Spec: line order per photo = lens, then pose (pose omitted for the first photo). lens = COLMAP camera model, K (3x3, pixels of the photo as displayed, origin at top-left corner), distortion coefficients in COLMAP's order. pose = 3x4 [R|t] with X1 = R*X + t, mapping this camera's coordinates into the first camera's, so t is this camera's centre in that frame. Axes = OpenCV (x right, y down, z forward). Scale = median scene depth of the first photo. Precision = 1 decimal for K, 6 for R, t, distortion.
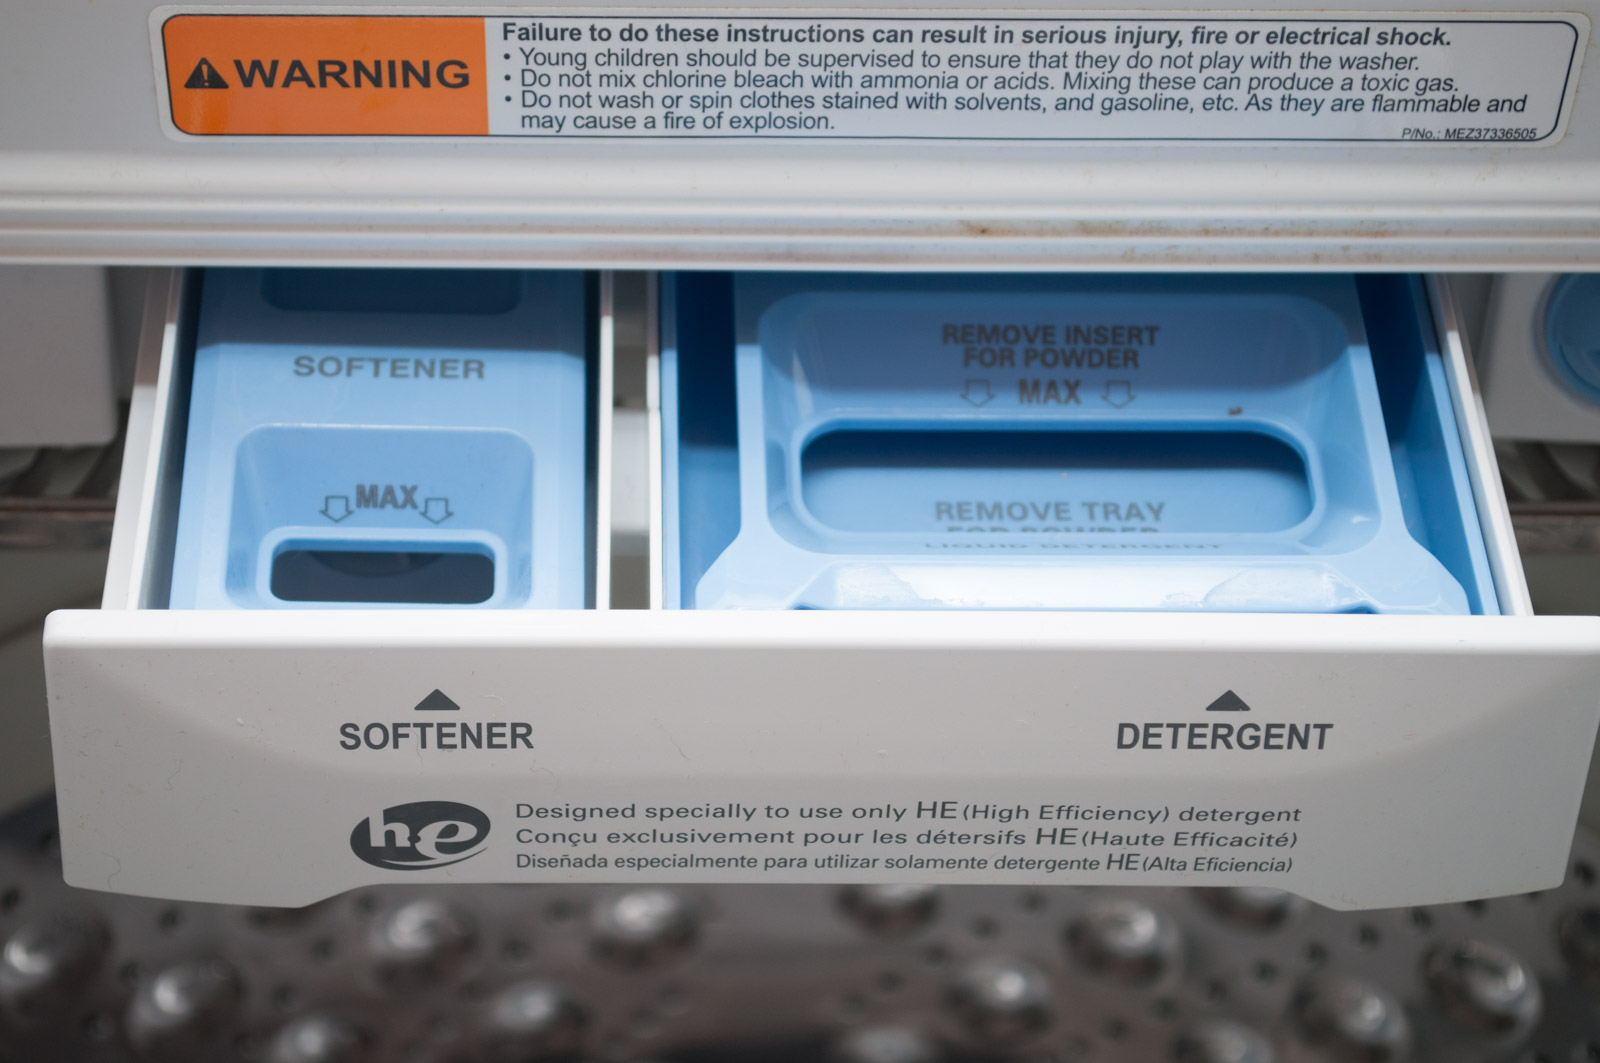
lens RADIAL K [[3533.9, 0, 813.9], [0, 3533.9, 533.7], [0, 0, 1]] dist [0.022092, 0.000000]
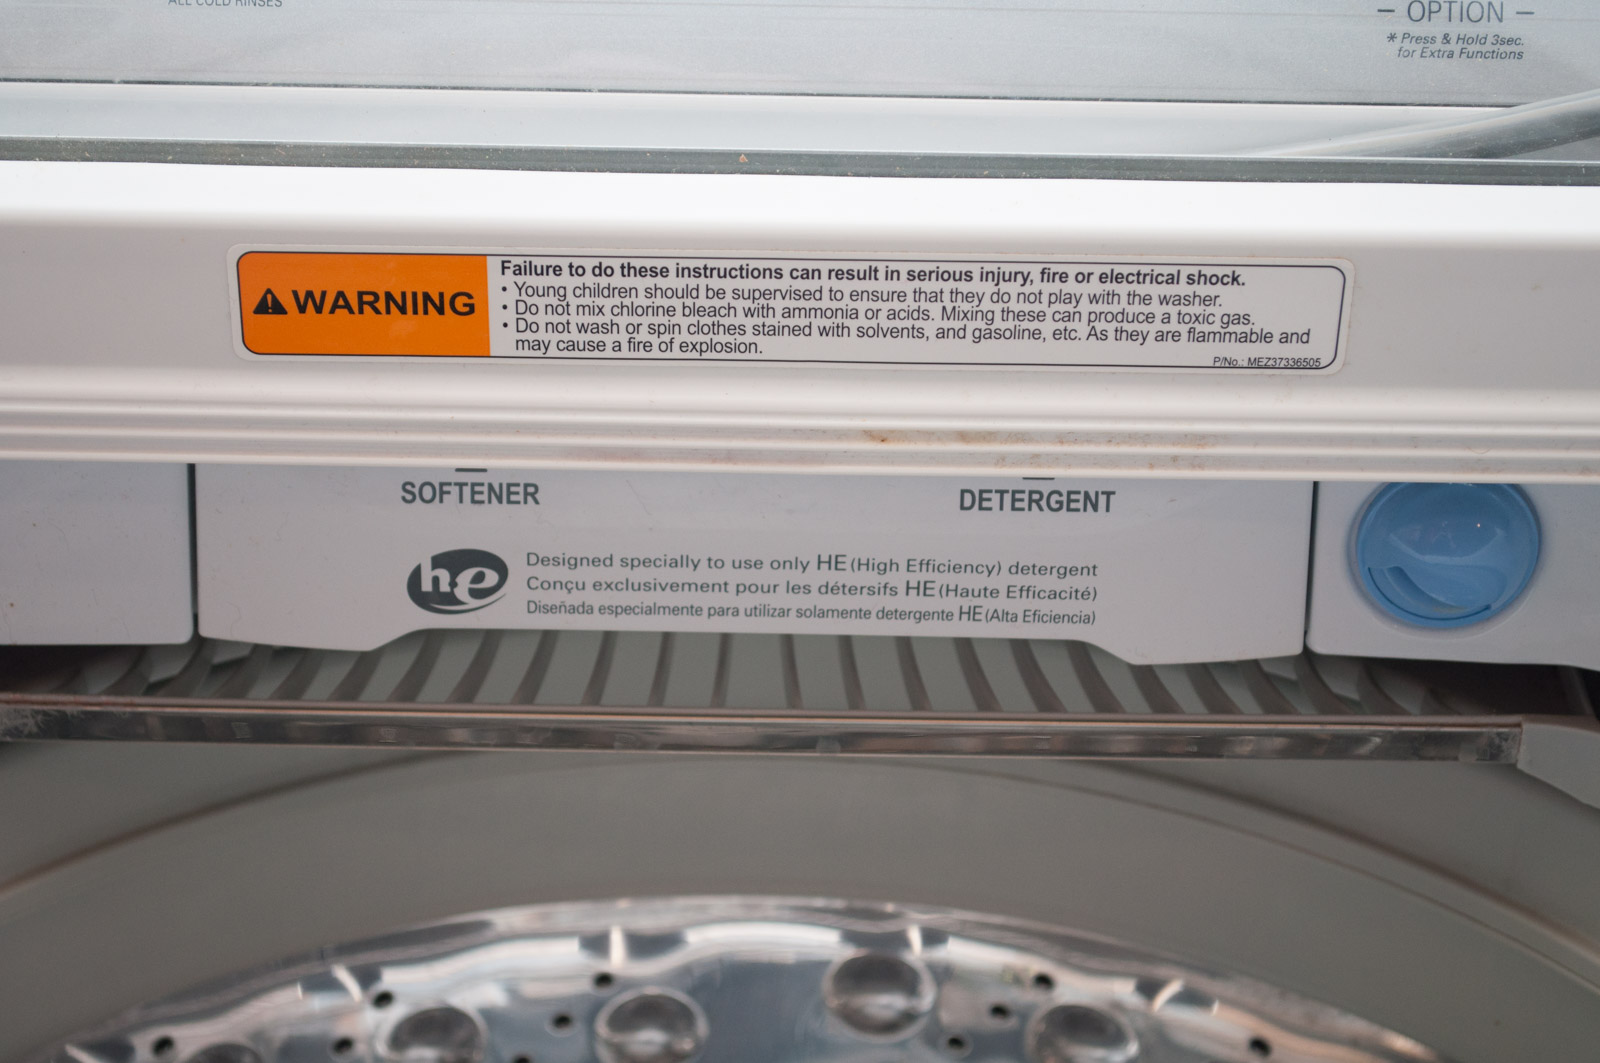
lens RADIAL K [[3533.9, 0, 788.8], [0, 3533.9, 529.5], [0, 0, 1]] dist [0.022092, 0.000000]
pose [[0.999691, -0.024163, 0.005761, 0.006868], [0.024840, 0.970911, -0.238149, 0.259928], [0.000161, 0.238218, 0.971212, -0.225766]]
